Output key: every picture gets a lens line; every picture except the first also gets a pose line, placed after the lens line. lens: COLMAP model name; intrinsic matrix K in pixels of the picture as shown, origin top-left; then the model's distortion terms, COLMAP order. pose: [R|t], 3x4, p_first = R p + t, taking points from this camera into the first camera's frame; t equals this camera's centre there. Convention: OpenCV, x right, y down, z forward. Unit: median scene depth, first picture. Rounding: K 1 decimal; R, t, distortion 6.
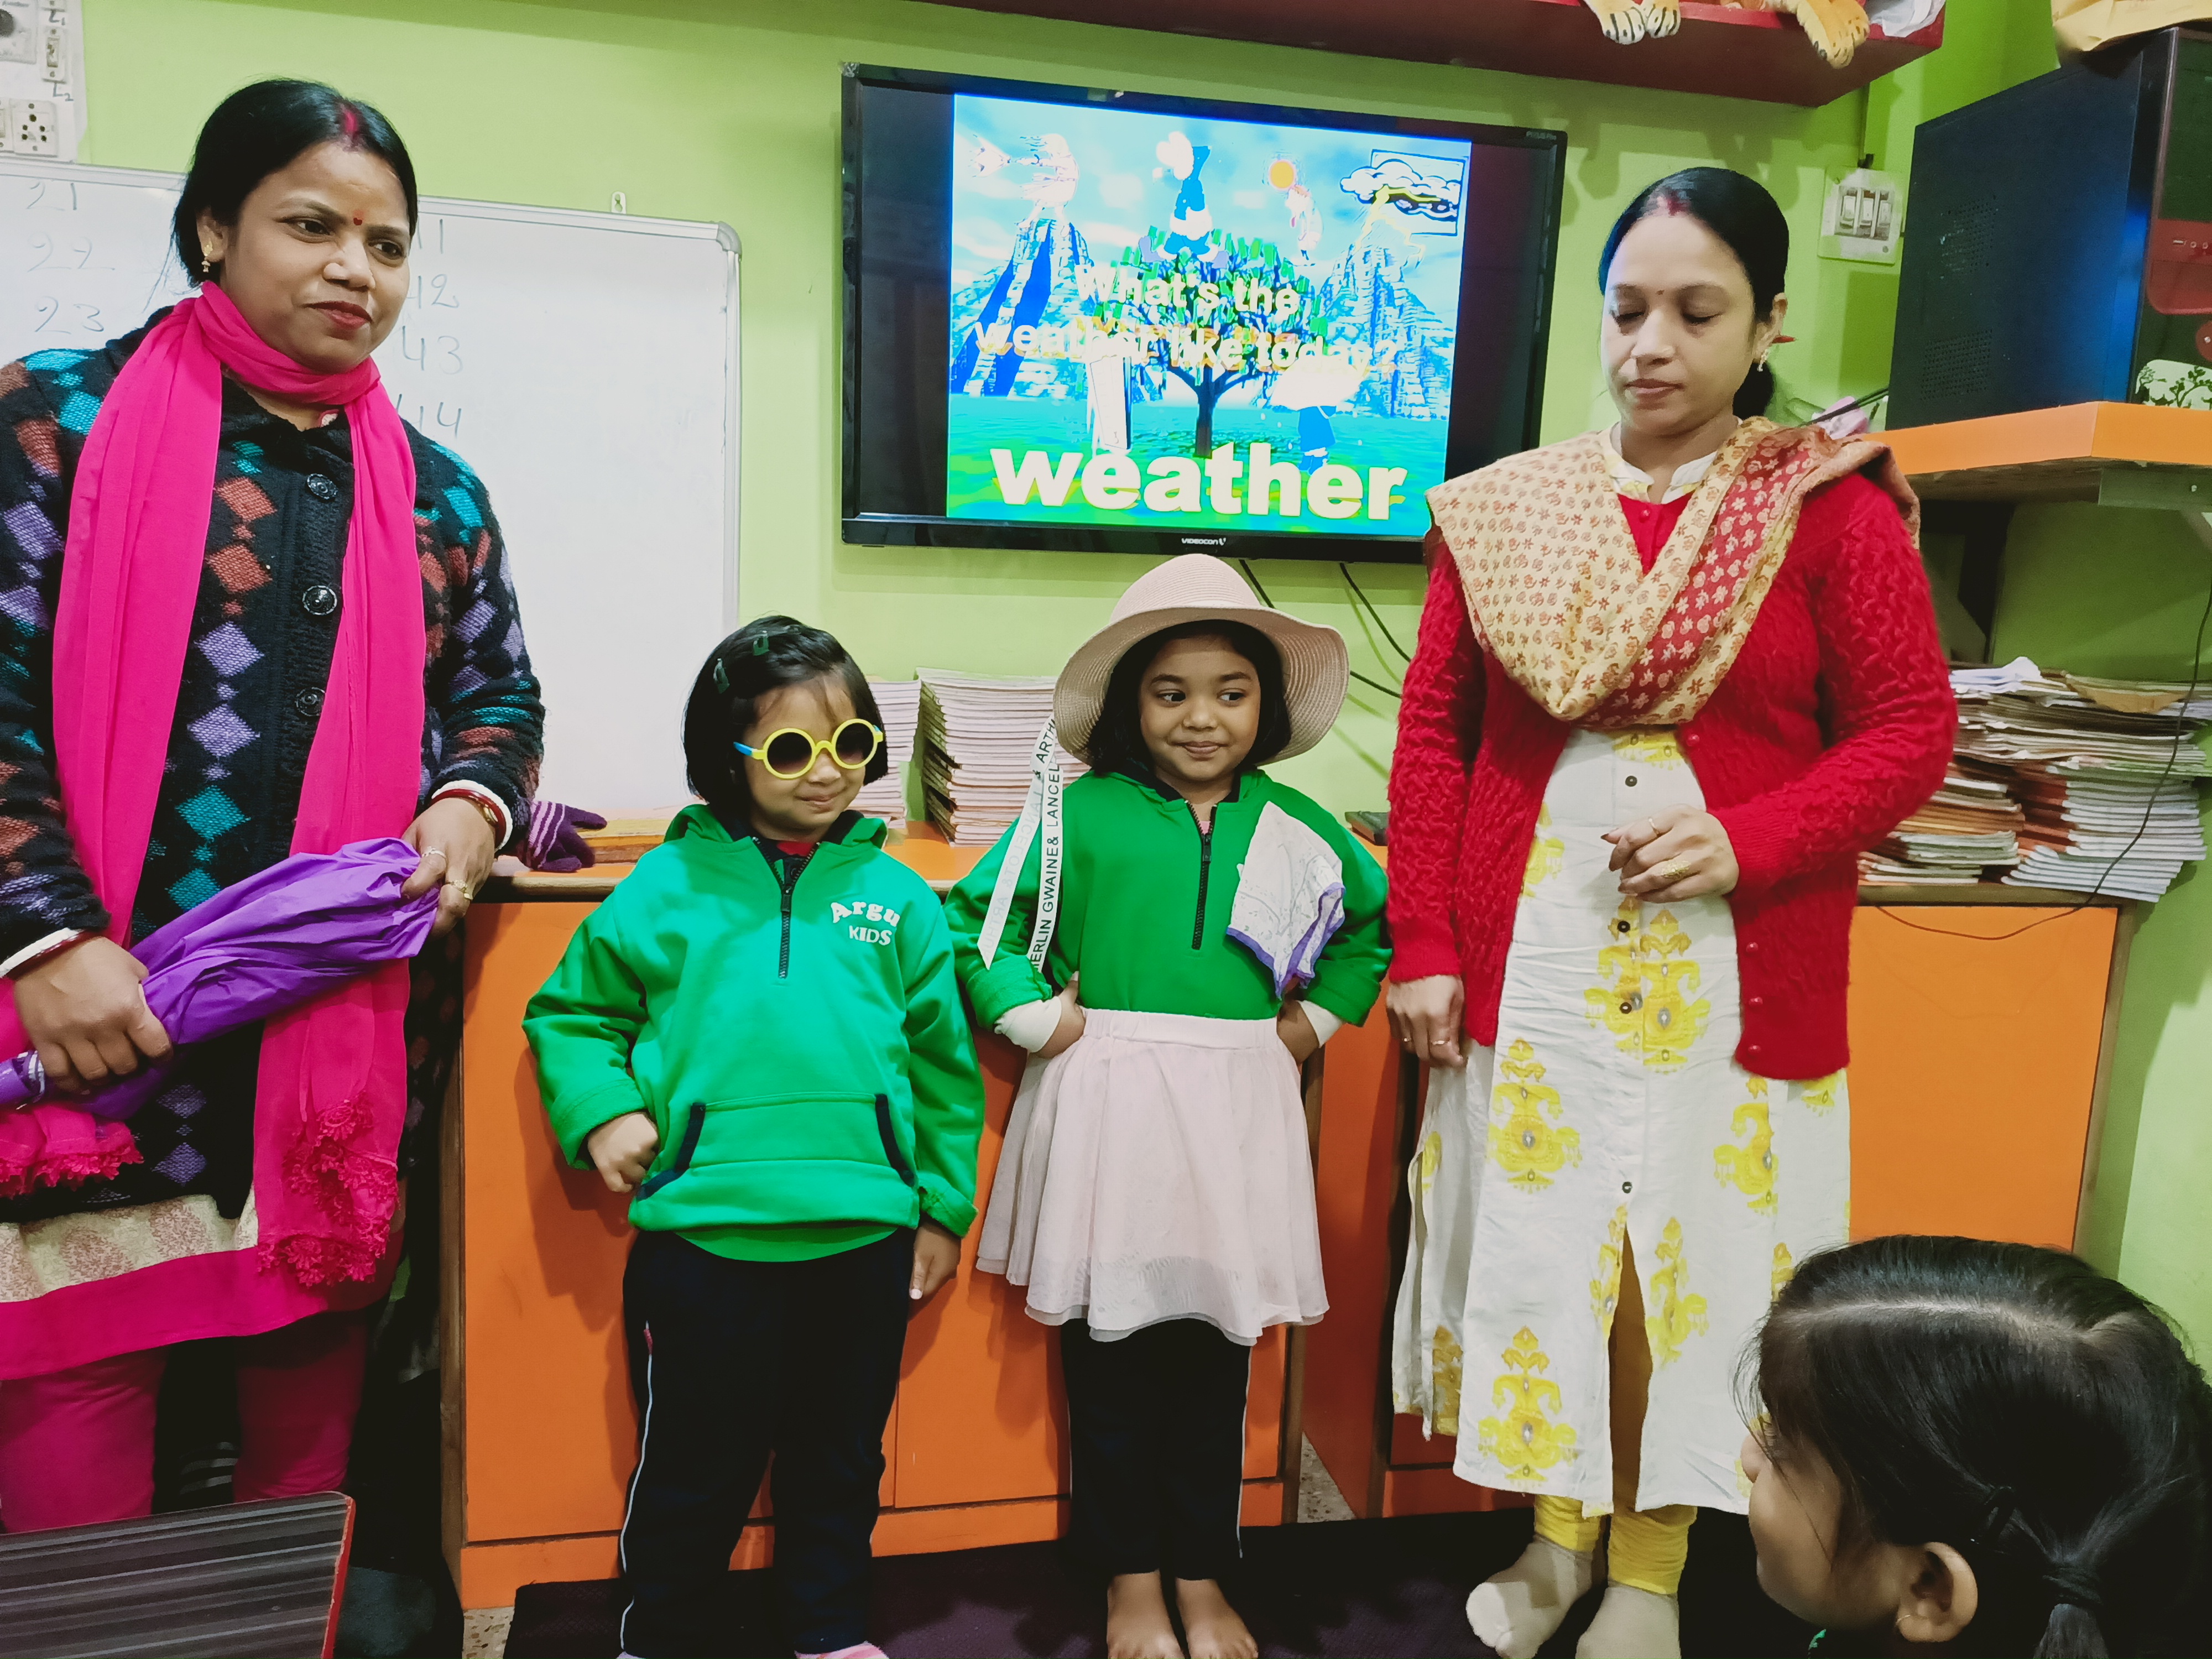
lens RADIAL K [[1627.2, 0, 1094.9], [0, 1627.2, 821.0], [0, 0, 1]] dist [0.061341, -0.049524]
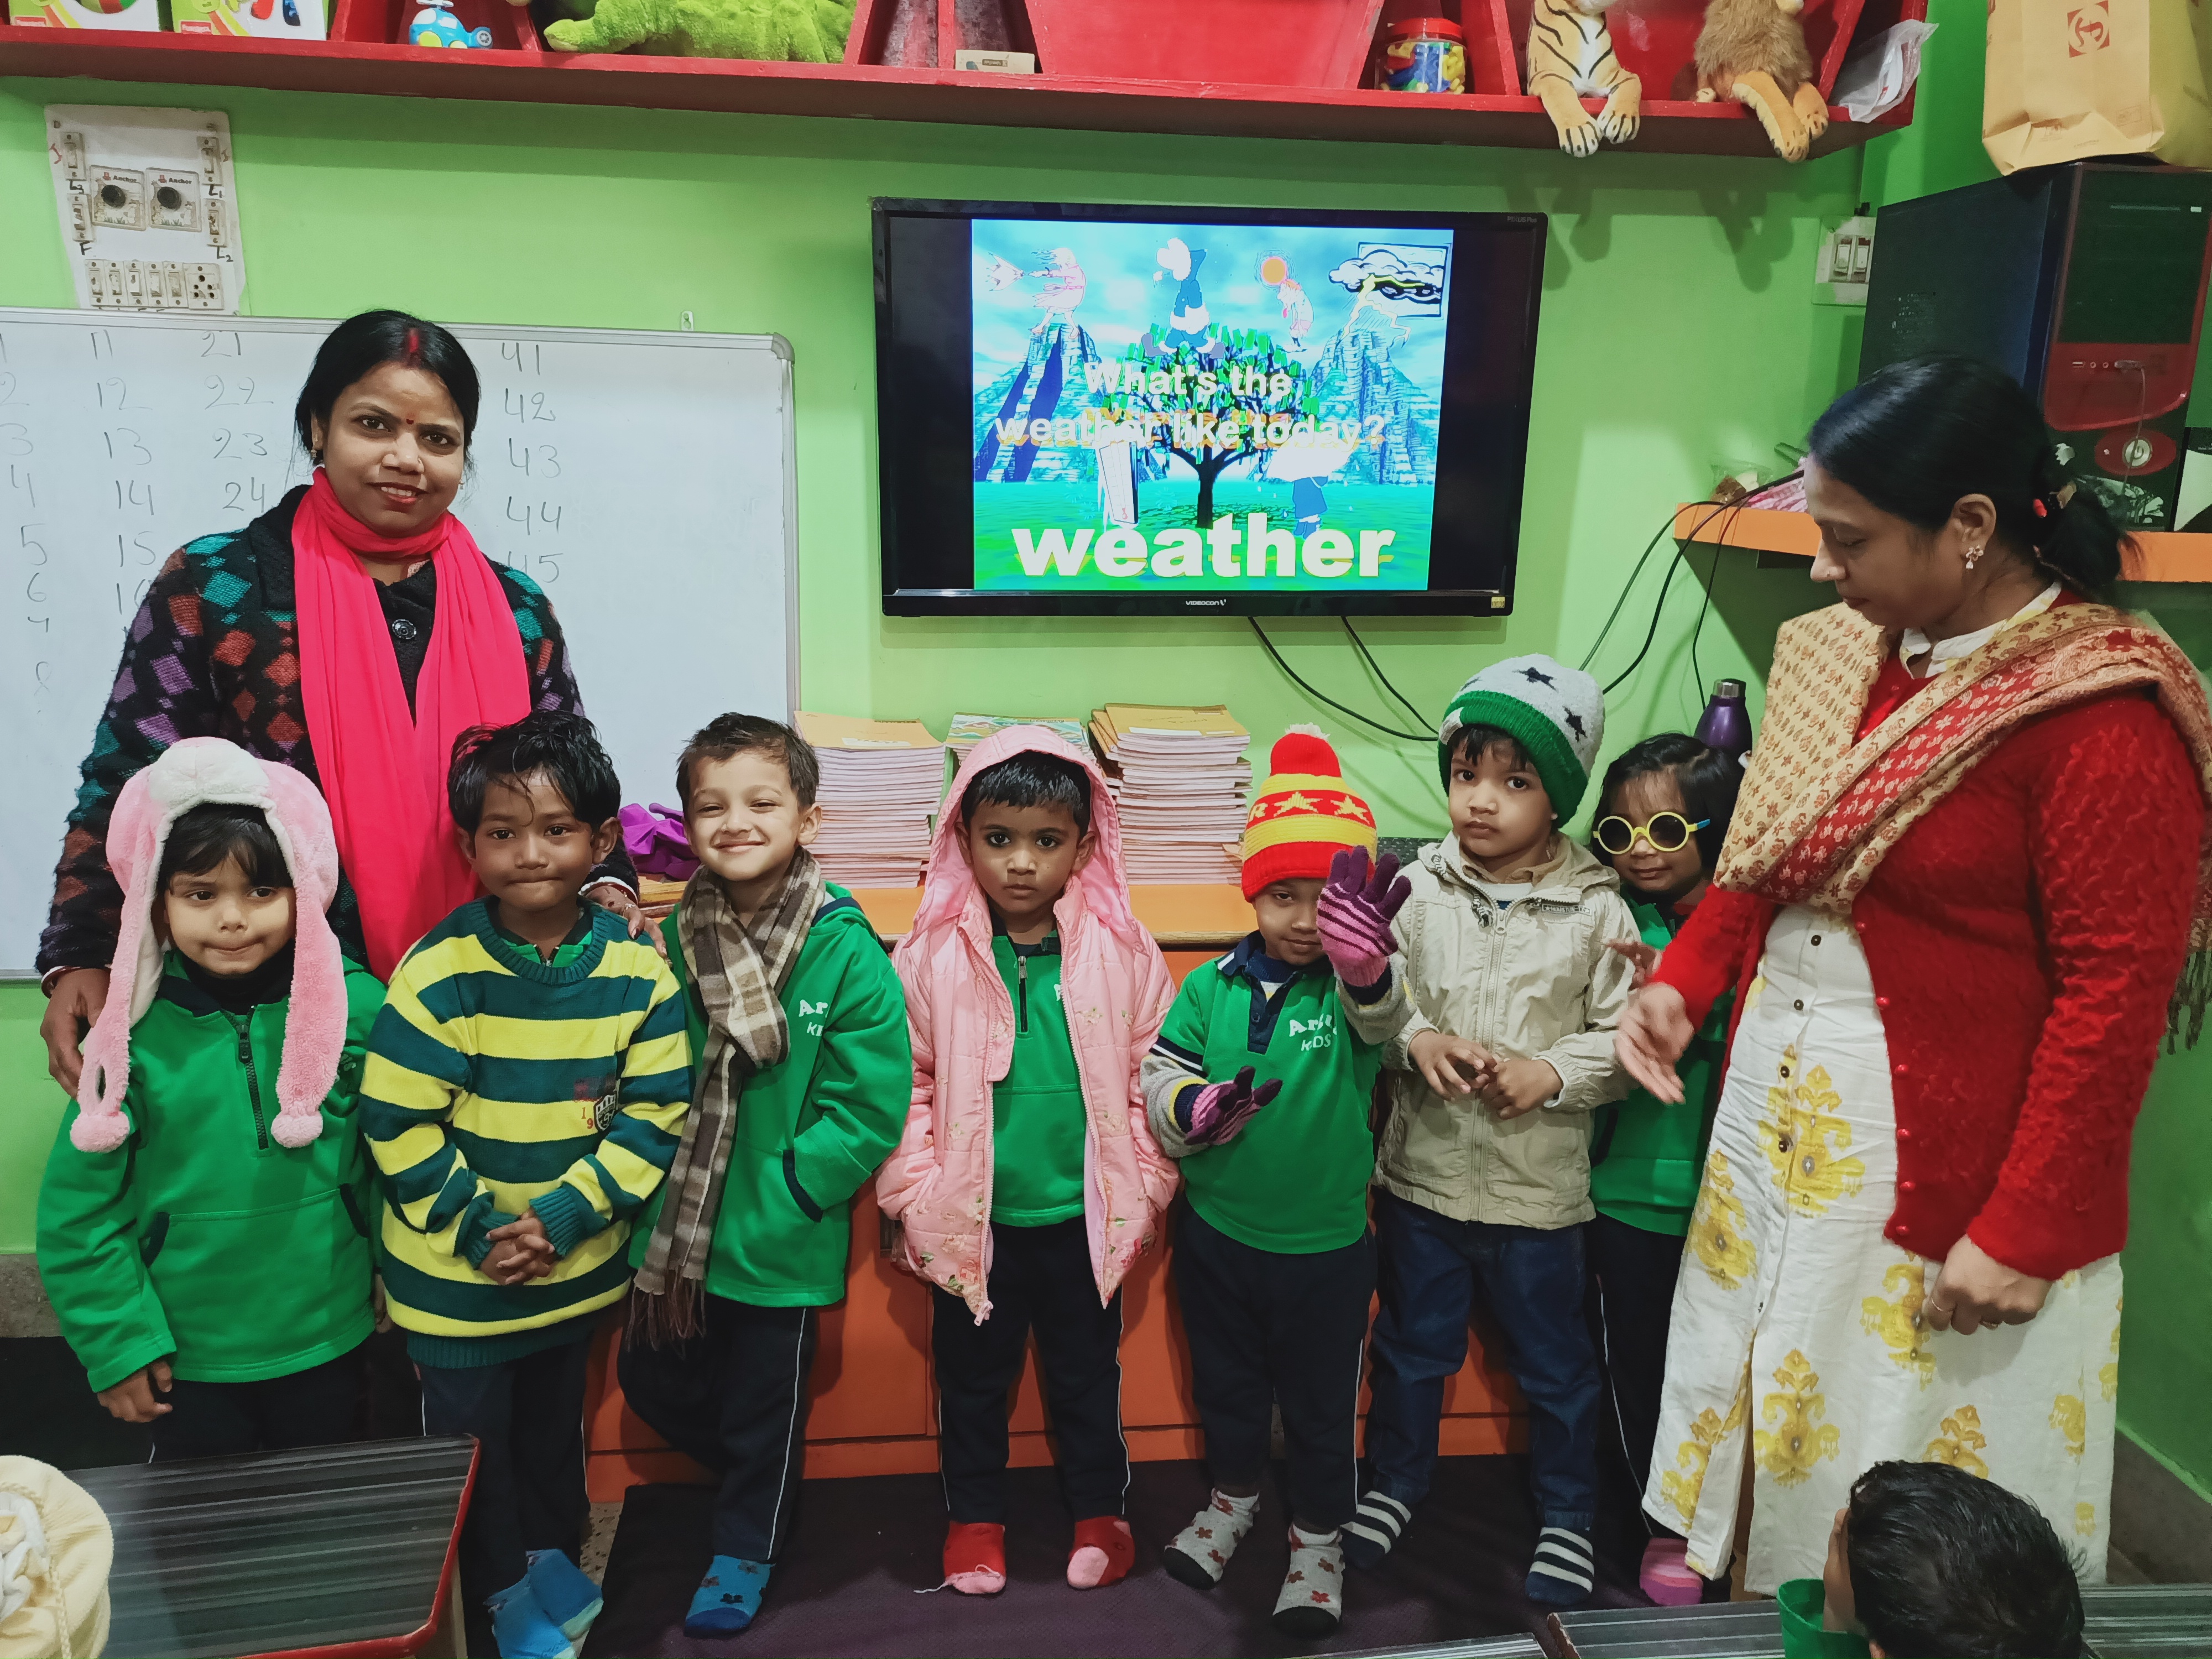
lens RADIAL K [[1627.2, 0, 1095.5], [0, 1627.2, 819.2], [0, 0, 1]] dist [0.061341, -0.049524]
pose [[0.994042, 0.005741, -0.108851, 0.116772], [0.004240, 0.995819, 0.091245, -0.129370], [0.108920, -0.091163, 0.989861, -0.128096]]
